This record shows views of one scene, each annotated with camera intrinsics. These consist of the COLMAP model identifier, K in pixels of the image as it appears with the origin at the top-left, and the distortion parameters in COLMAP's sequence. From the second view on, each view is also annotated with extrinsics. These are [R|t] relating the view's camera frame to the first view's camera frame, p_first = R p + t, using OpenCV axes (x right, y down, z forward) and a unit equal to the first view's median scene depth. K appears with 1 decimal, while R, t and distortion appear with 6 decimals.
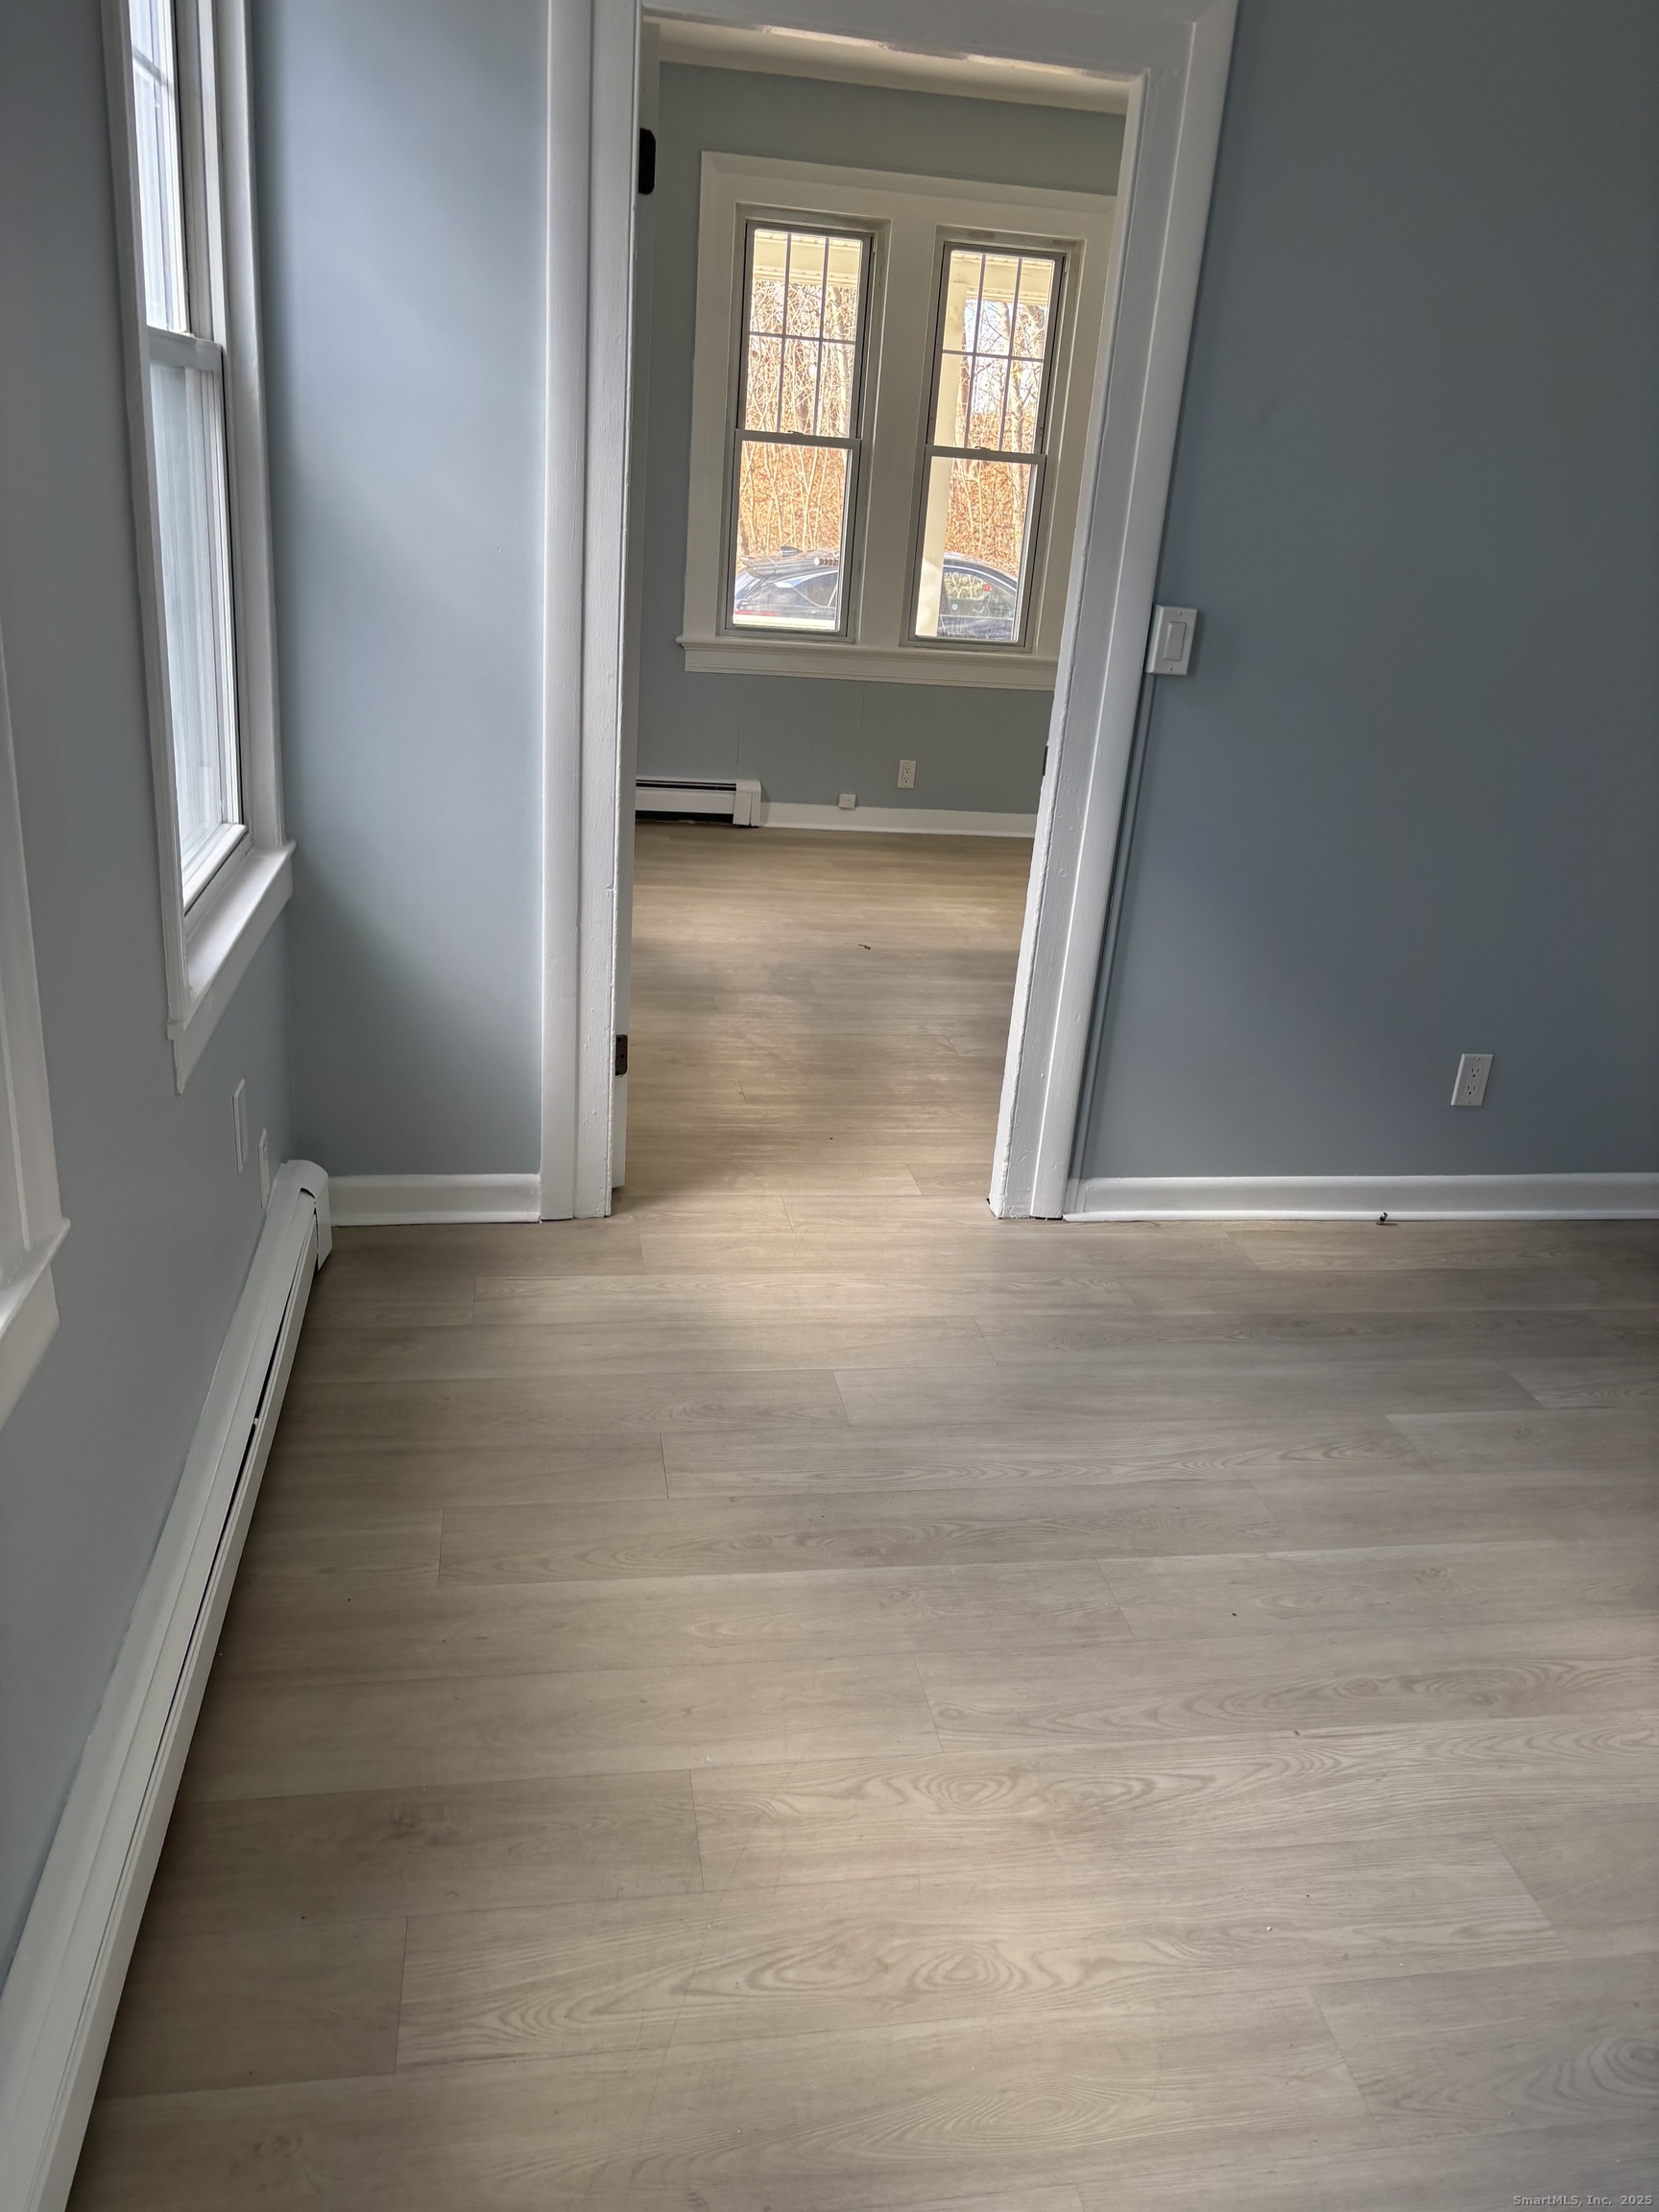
lens RADIAL K [[1659.5, 0, 829.5], [0, 1659.5, 1106.0], [0, 0, 1]] dist [0.090633, -0.093574]
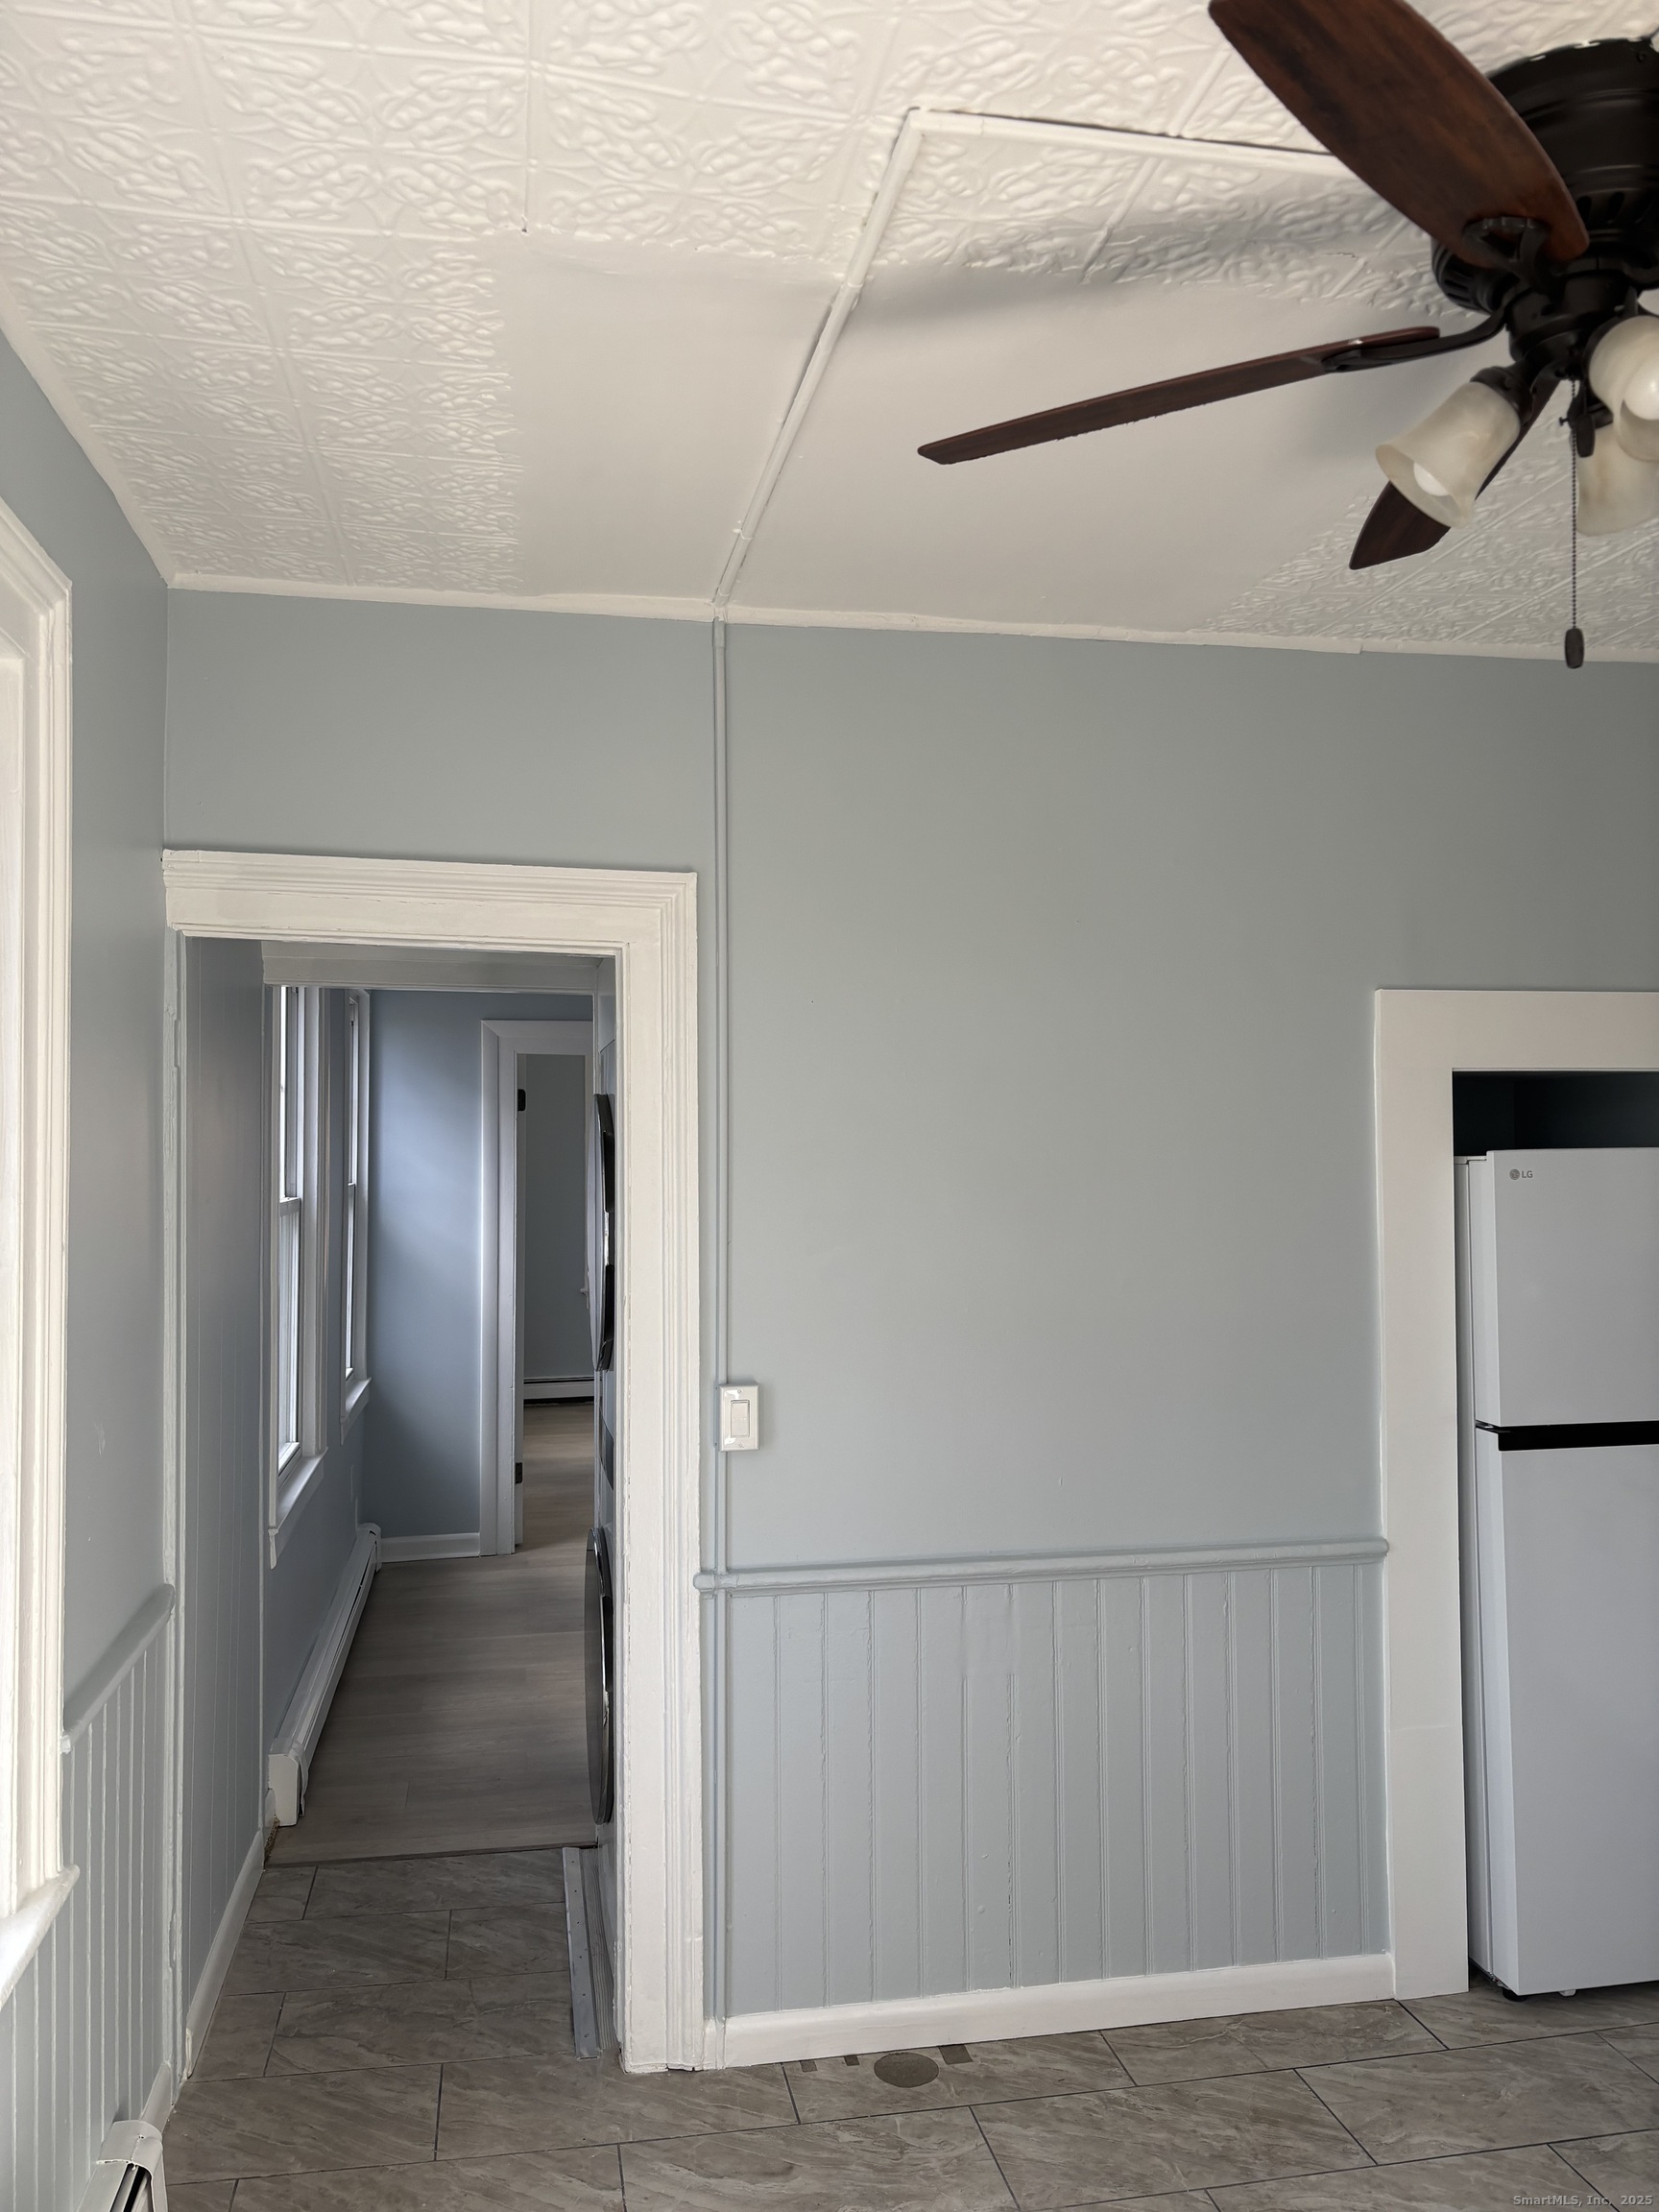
lens RADIAL K [[1659.5, 0, 829.5], [0, 1659.5, 1106.0], [0, 0, 1]] dist [0.090633, -0.093574]
pose [[0.996338, -0.081730, 0.025103, 0.280338], [0.085125, 0.920894, -0.380405, 0.422956], [0.007973, 0.381149, 0.924479, -1.257845]]
